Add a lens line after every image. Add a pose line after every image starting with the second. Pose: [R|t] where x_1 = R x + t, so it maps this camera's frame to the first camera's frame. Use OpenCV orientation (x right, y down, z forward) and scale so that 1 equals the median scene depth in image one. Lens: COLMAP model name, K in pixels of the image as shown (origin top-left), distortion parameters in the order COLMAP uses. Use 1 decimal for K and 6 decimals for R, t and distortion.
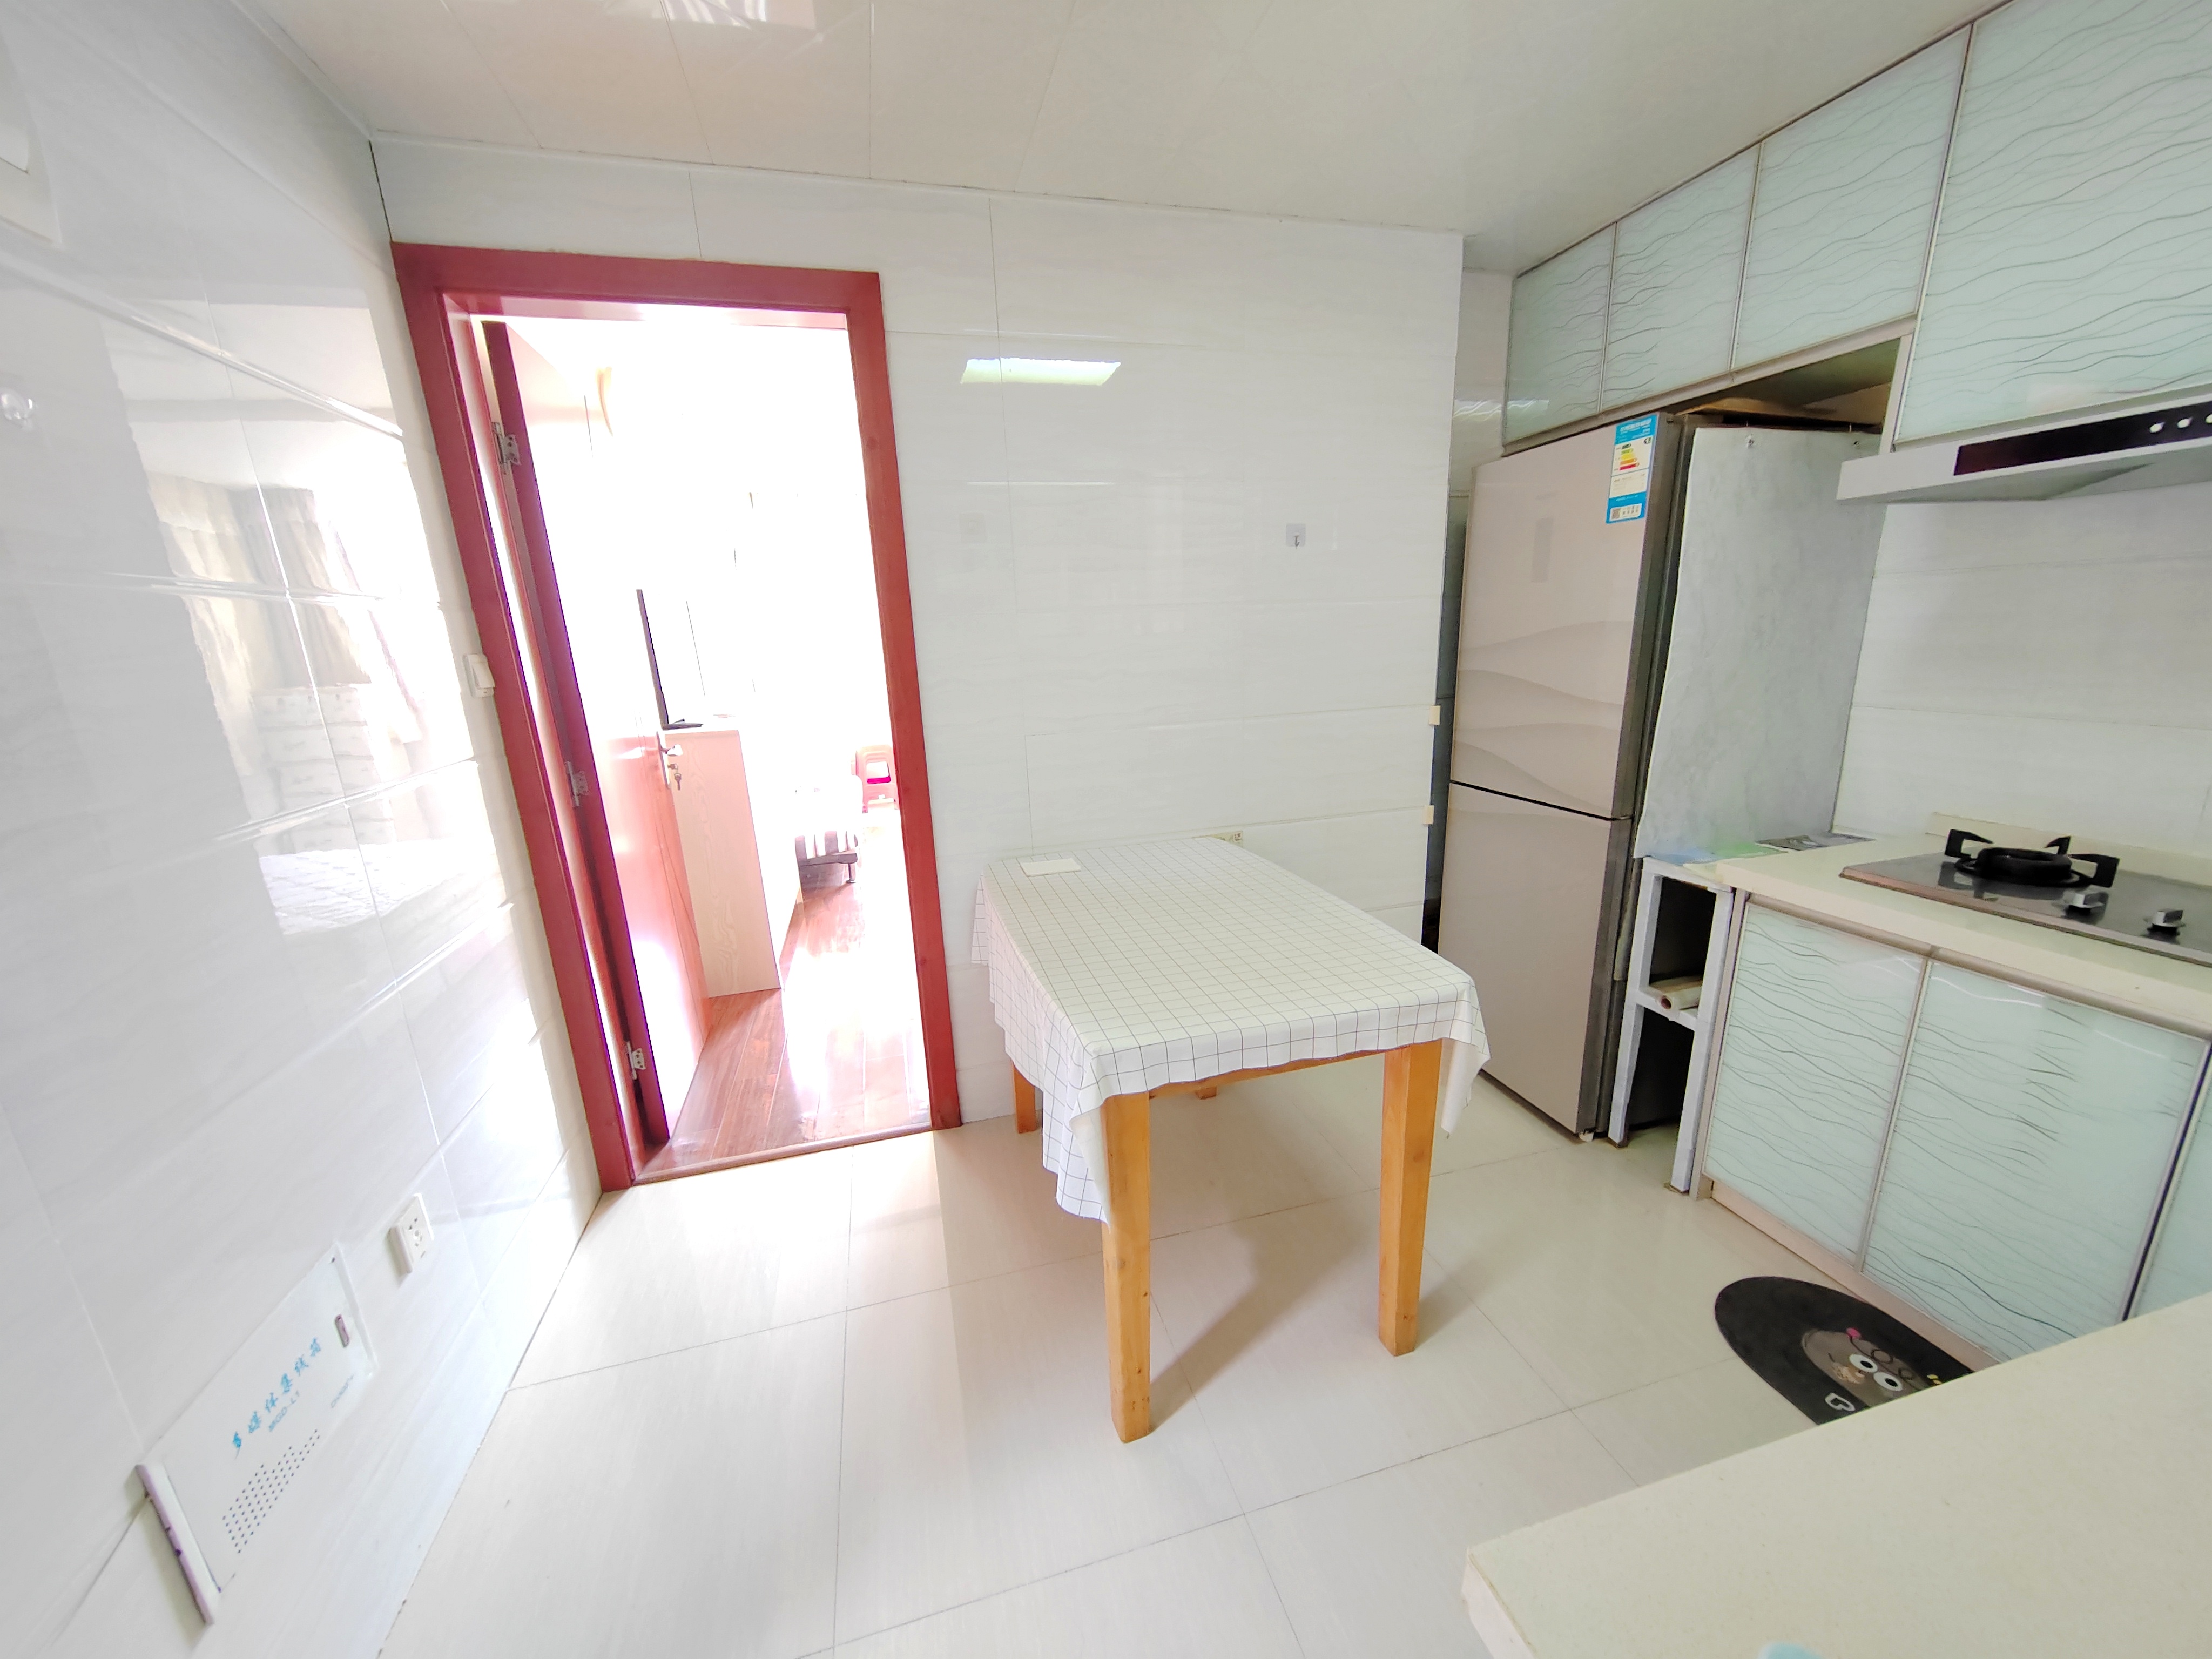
lens RADIAL K [[833.4, 0, 1109.5], [0, 833.4, 852.1], [0, 0, 1]] dist [-0.000209, 0.000221]
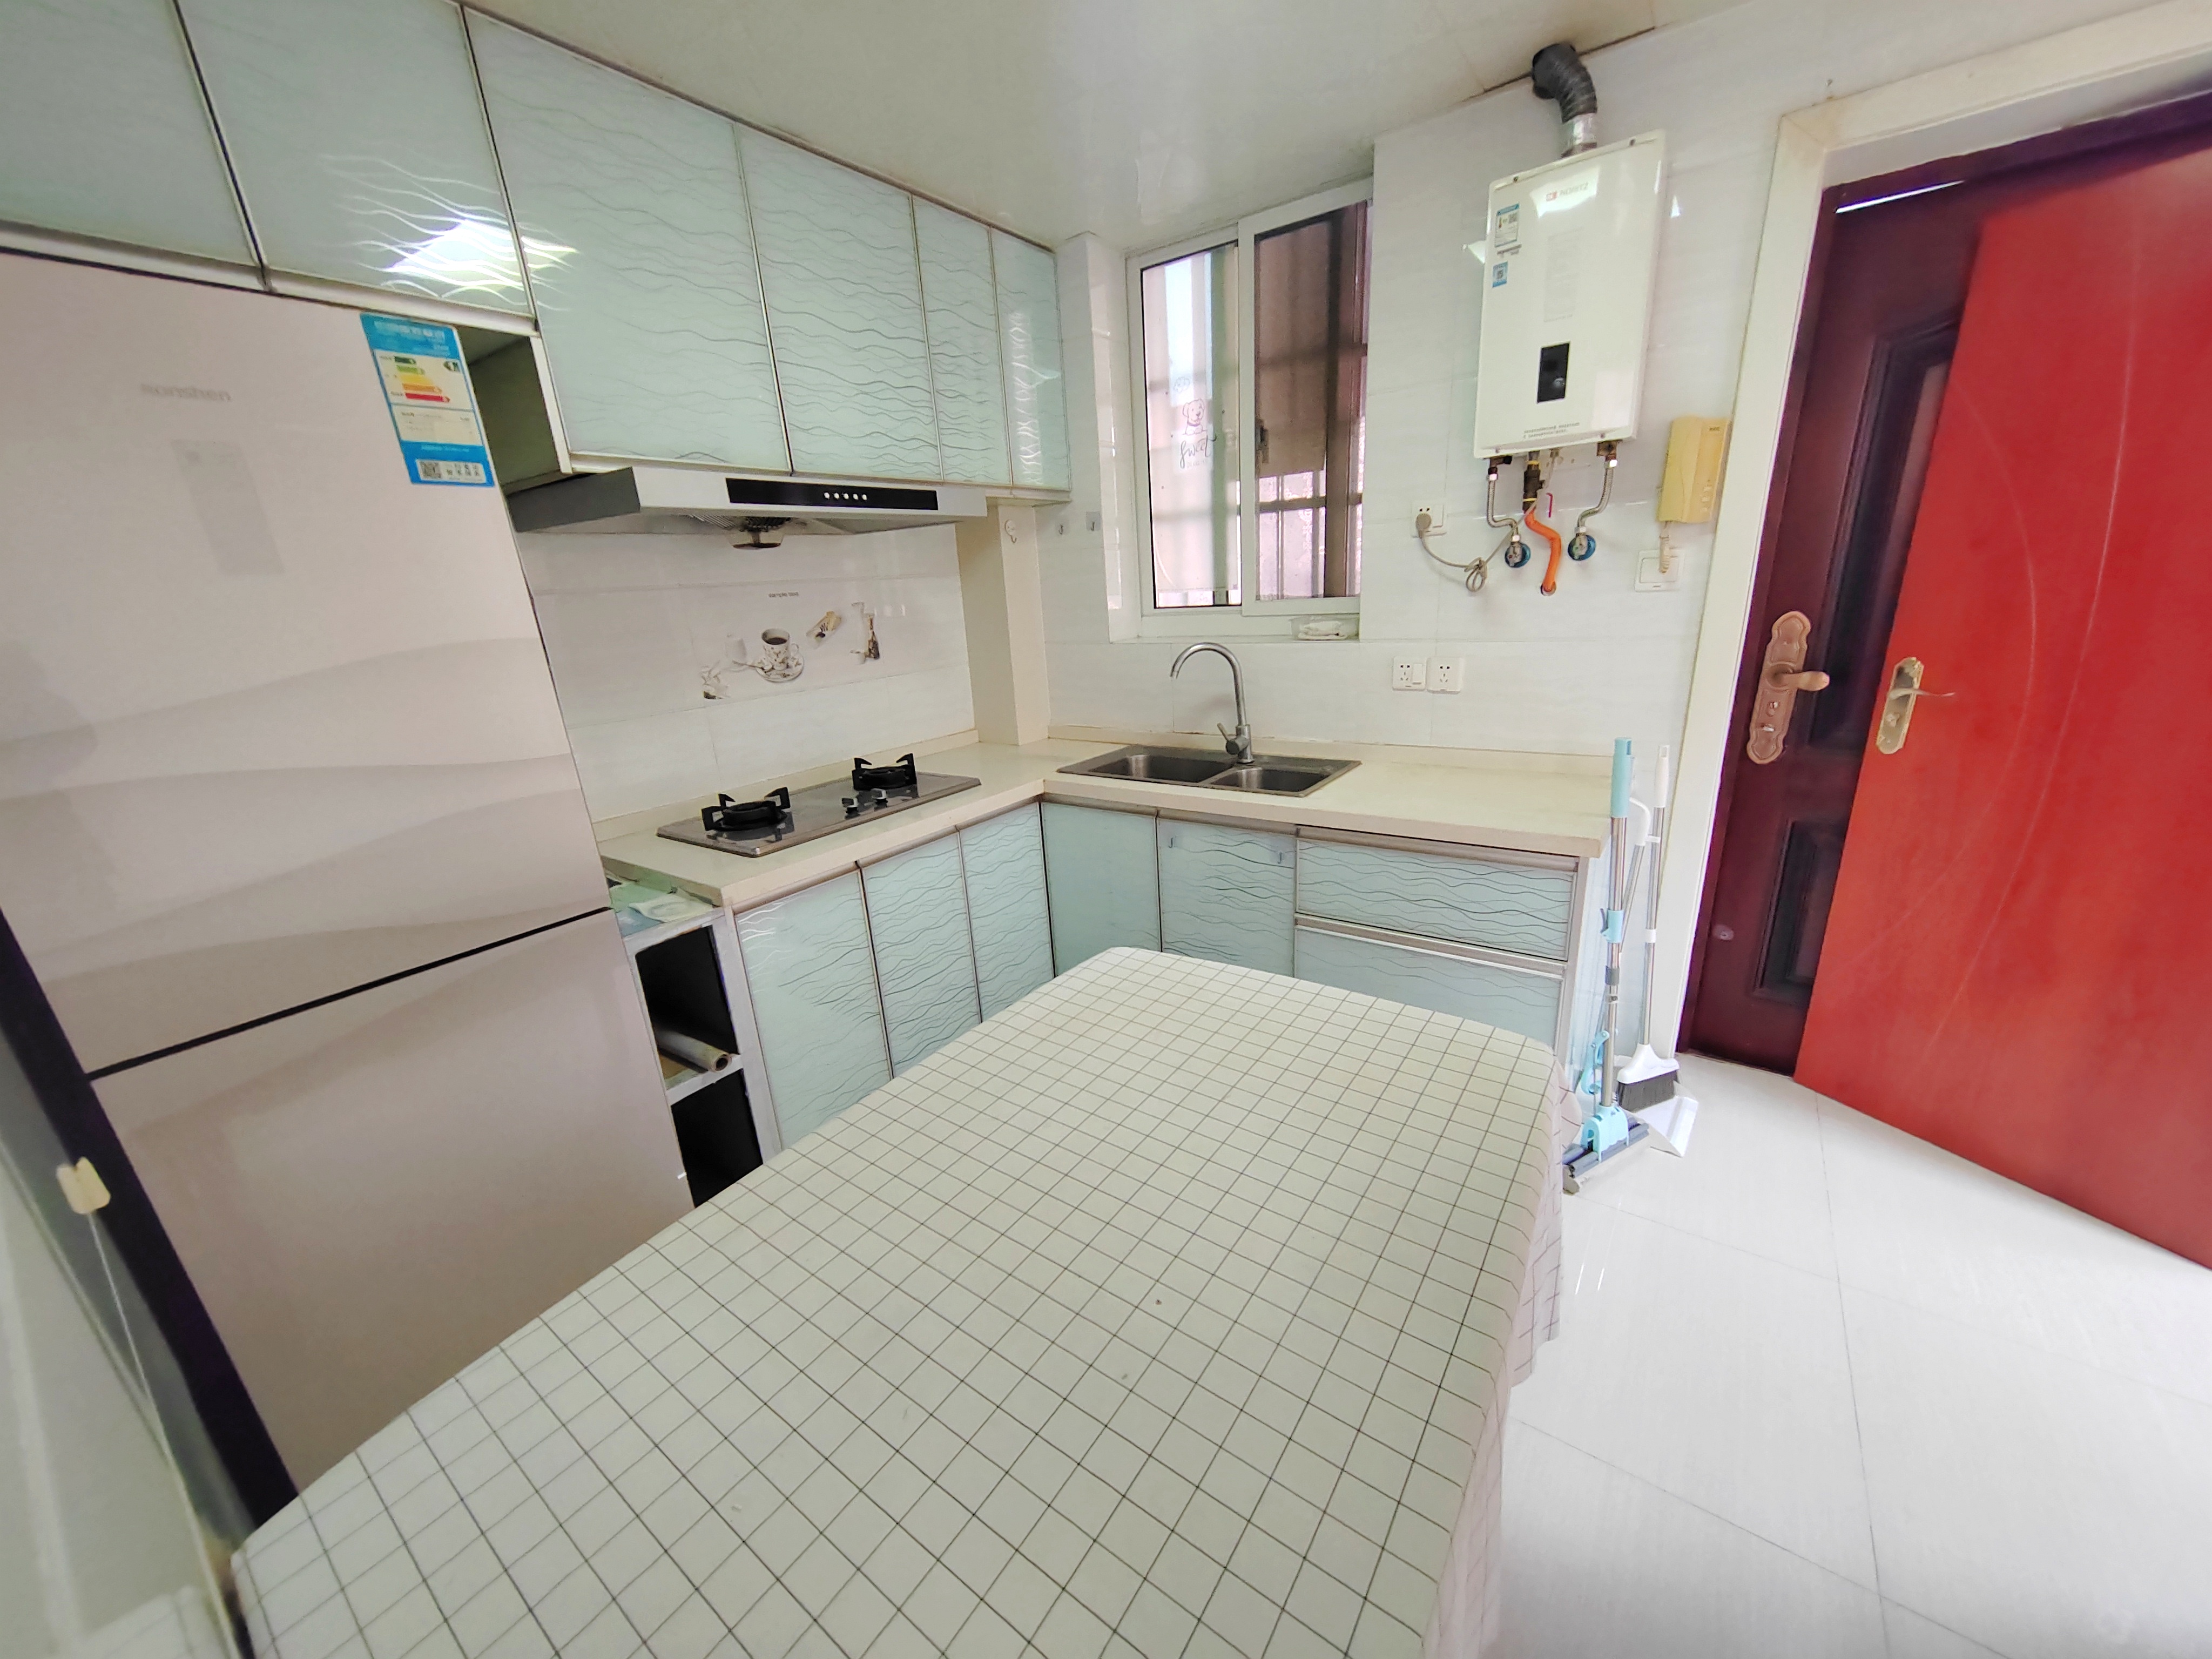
lens RADIAL K [[822.0, 0, 1107.5], [0, 822.0, 860.3], [0, 0, 1]] dist [0.001139, 0.000149]
pose [[-0.622697, -0.180554, 0.761347, -0.234212], [0.282745, 0.855344, 0.434100, -0.288113], [-0.729592, 0.485579, -0.481569, 1.094909]]
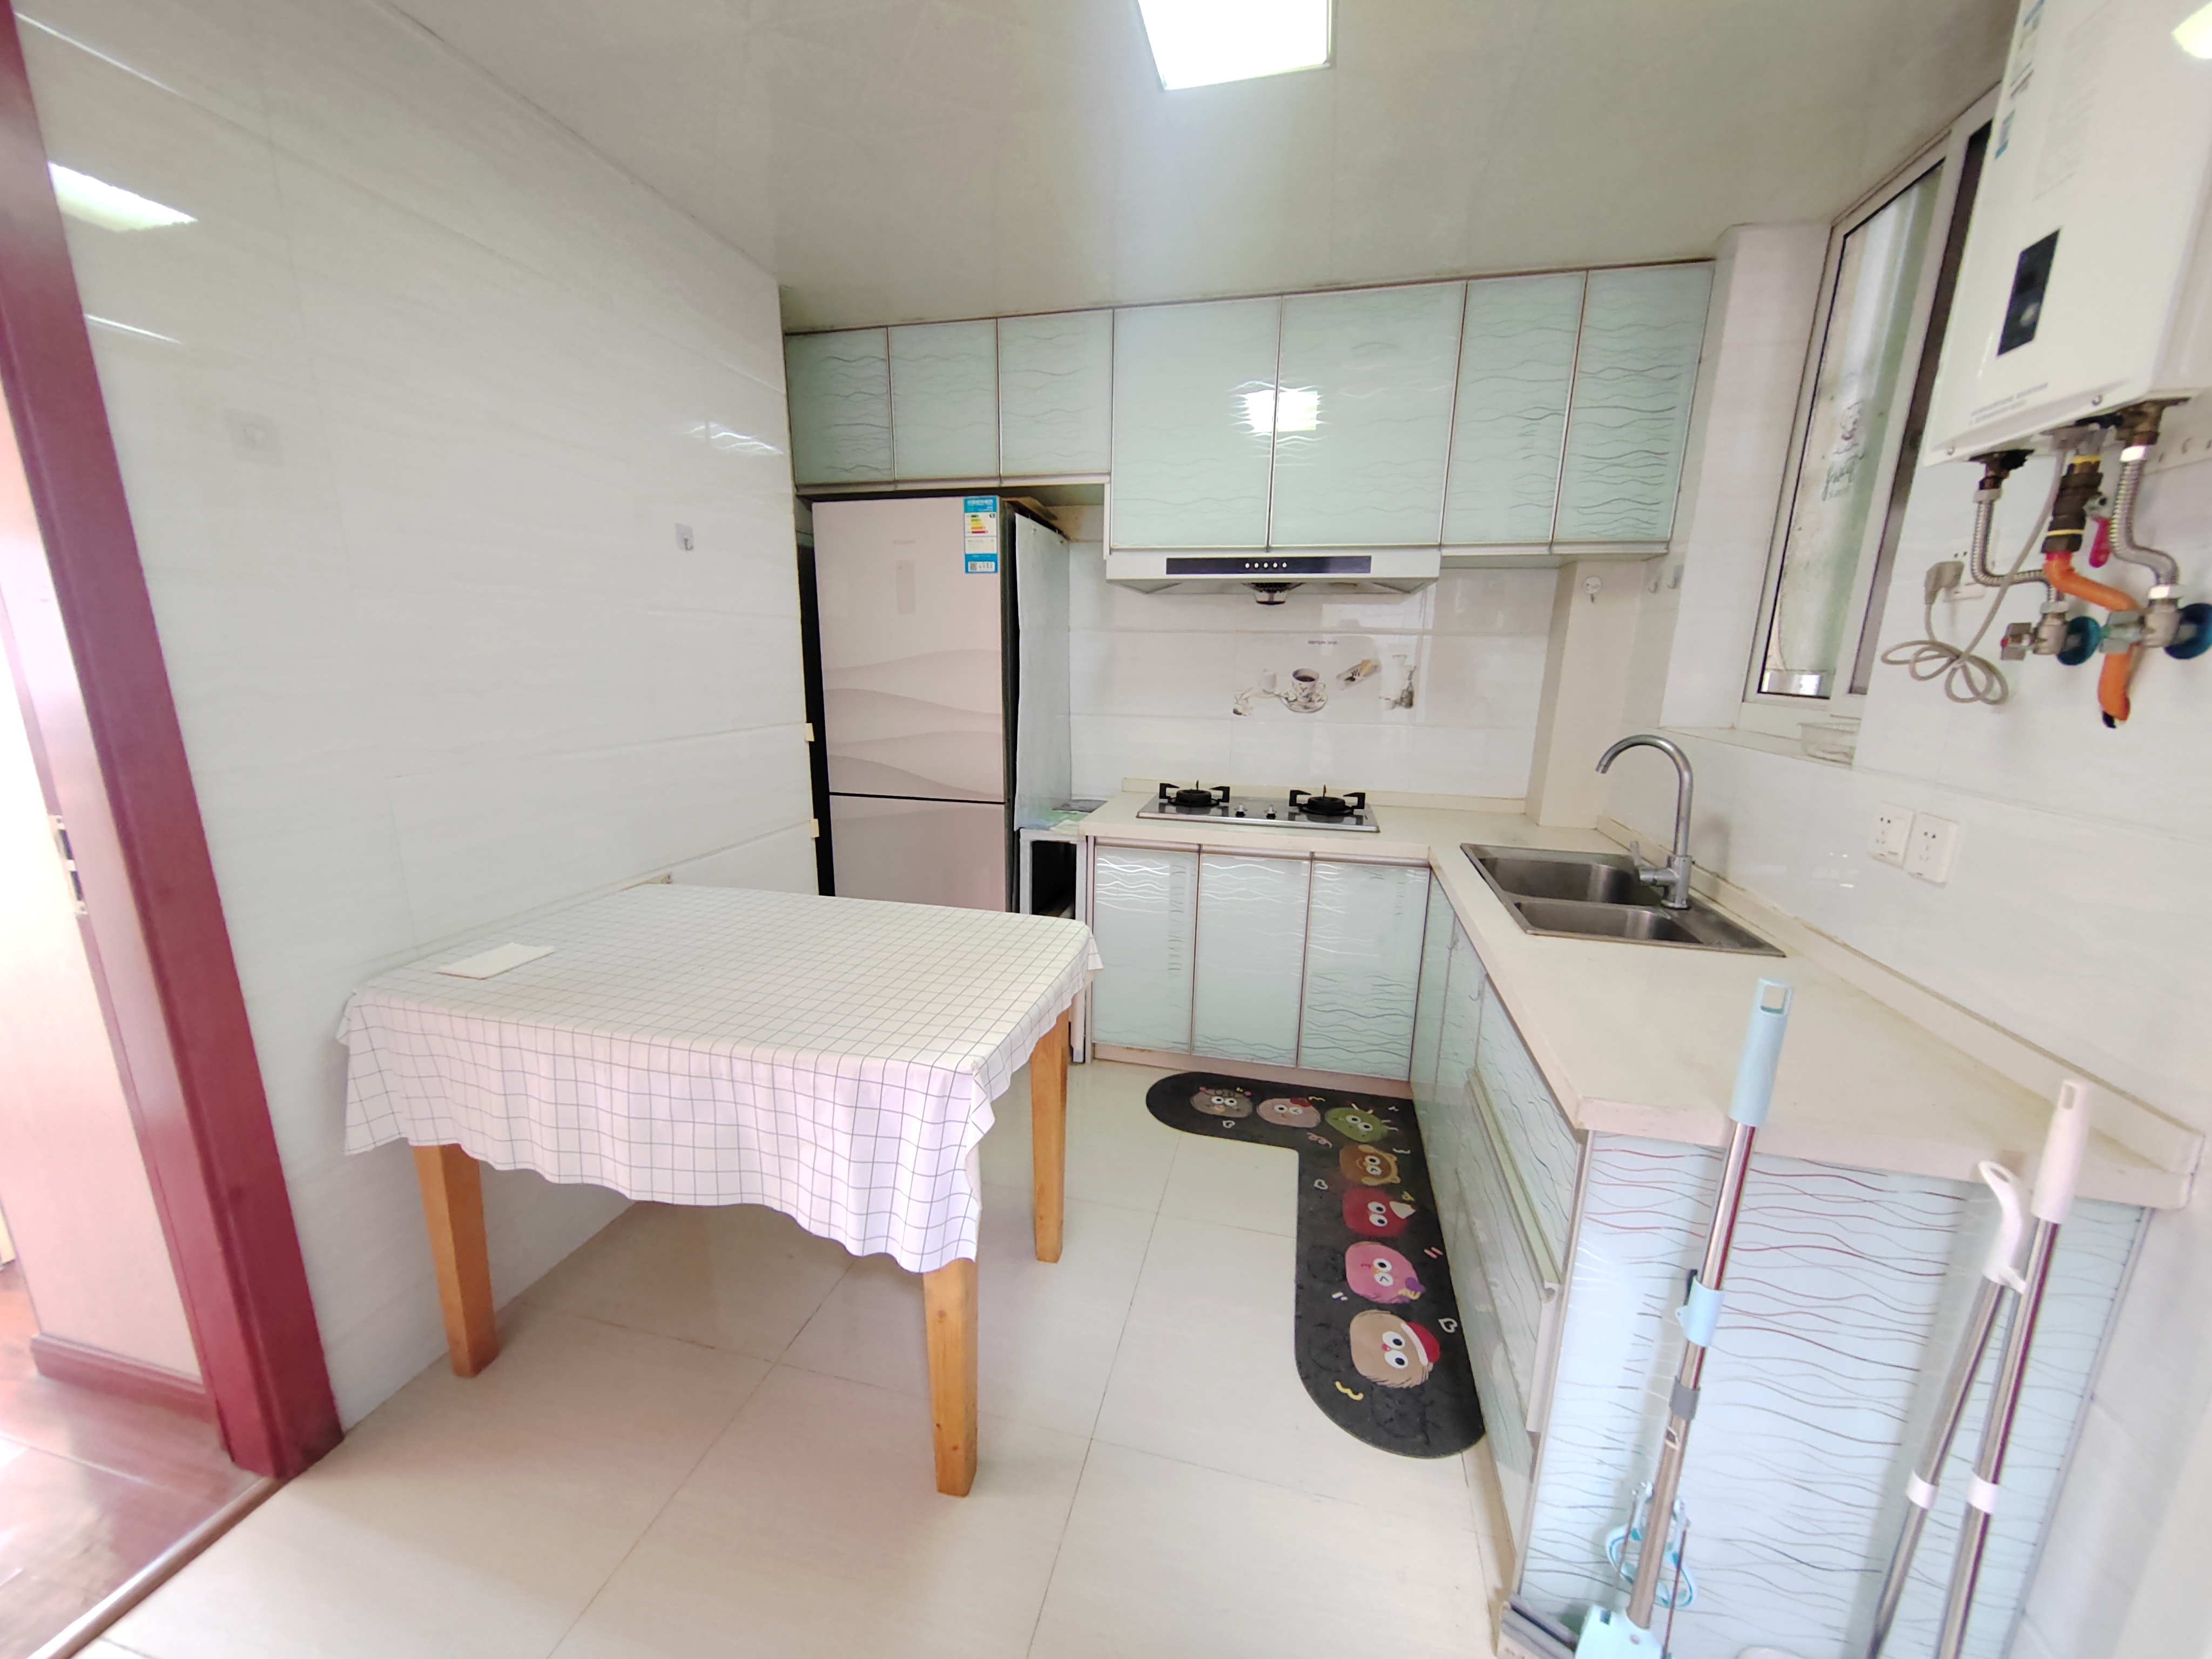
lens RADIAL K [[833.4, 0, 1109.5], [0, 833.4, 852.1], [0, 0, 1]] dist [-0.000209, 0.000221]
pose [[0.486069, -0.155357, 0.860001, -0.474513], [0.191865, 0.979034, 0.068419, -0.023567], [-0.852599, 0.131748, 0.505685, 0.234819]]
